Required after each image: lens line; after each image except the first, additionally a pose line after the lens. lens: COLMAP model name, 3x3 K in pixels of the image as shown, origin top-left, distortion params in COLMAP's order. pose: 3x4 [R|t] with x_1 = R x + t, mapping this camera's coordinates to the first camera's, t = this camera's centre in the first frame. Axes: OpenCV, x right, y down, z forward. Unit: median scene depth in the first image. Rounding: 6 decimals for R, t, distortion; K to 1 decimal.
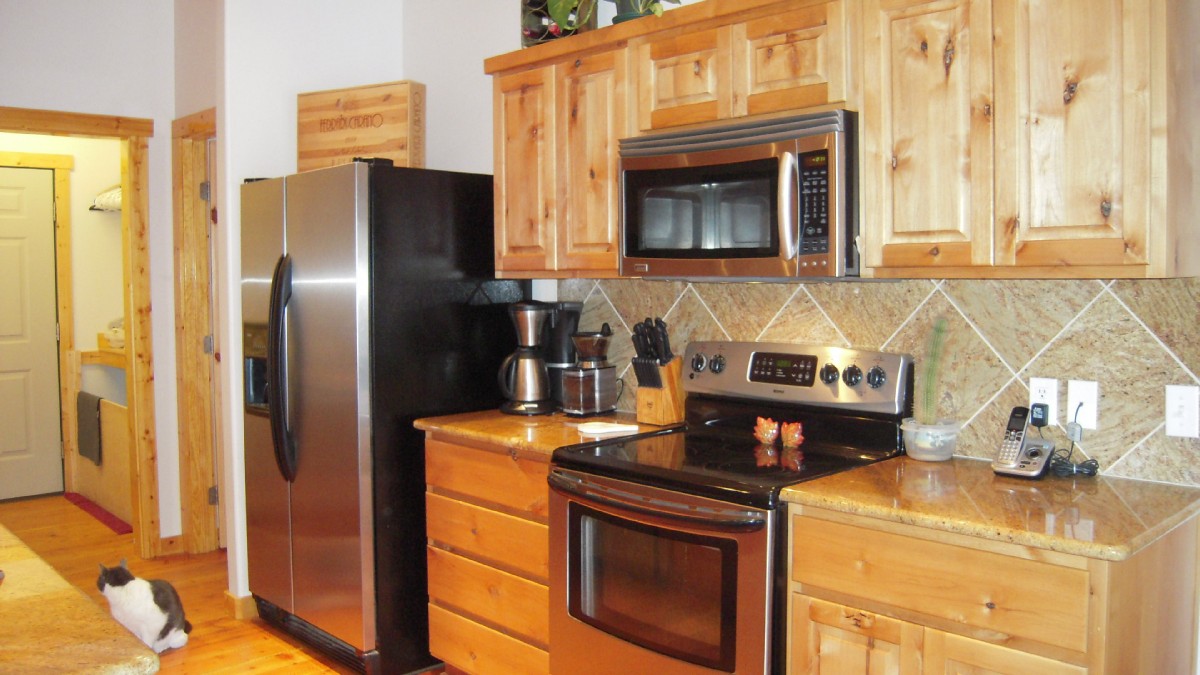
lens RADIAL K [[997.3, 0, 592.6], [0, 997.3, 322.2], [0, 0, 1]] dist [-0.120090, 0.059765]
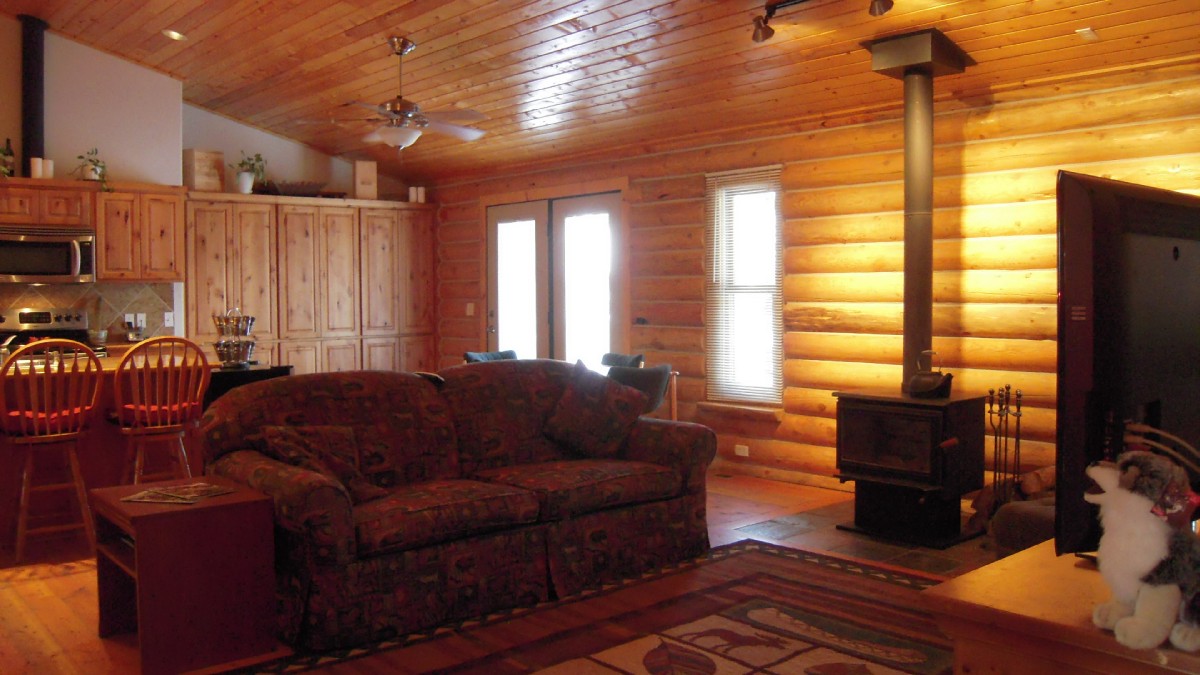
lens RADIAL K [[997.3, 0, 592.6], [0, 997.3, 322.2], [0, 0, 1]] dist [-0.120090, 0.059765]
pose [[0.035472, -0.023834, 0.999086, -2.709337], [0.055989, 0.998193, 0.021825, 0.099664], [-0.997801, 0.055163, 0.036742, -0.665797]]
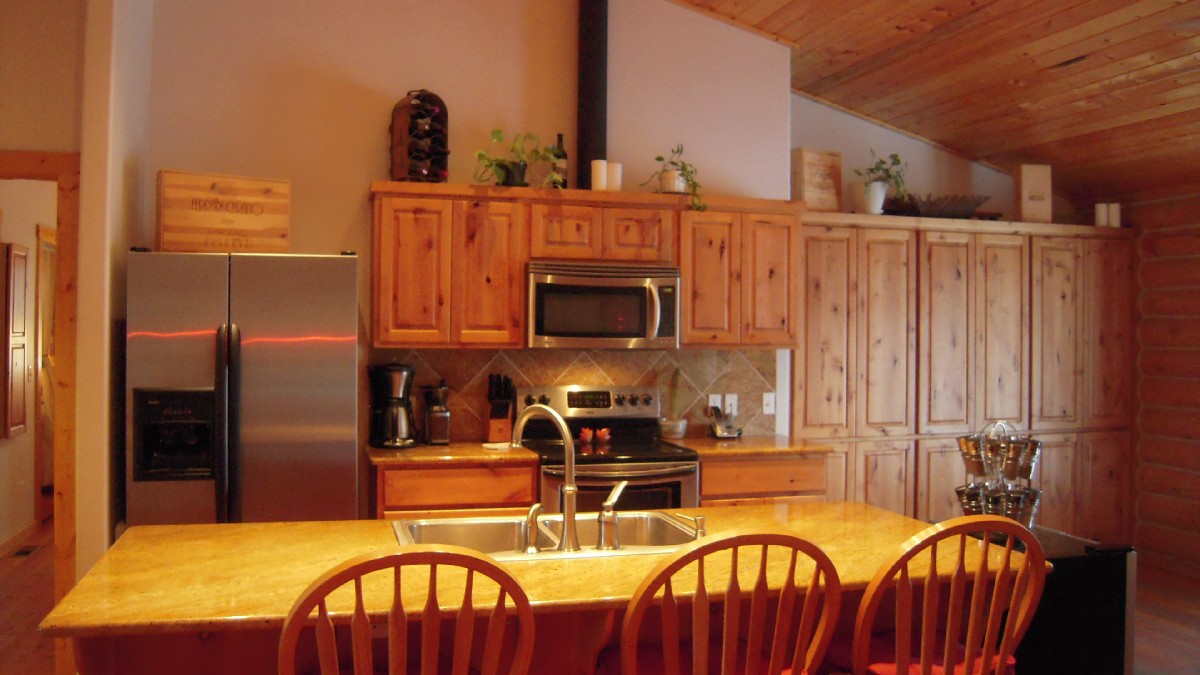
lens RADIAL K [[997.3, 0, 592.6], [0, 997.3, 322.2], [0, 0, 1]] dist [-0.120090, 0.059765]
pose [[0.459098, 0.019236, 0.888178, -1.619878], [0.030230, 0.998848, -0.037259, -0.028847], [-0.887871, 0.043956, 0.457987, 0.208636]]
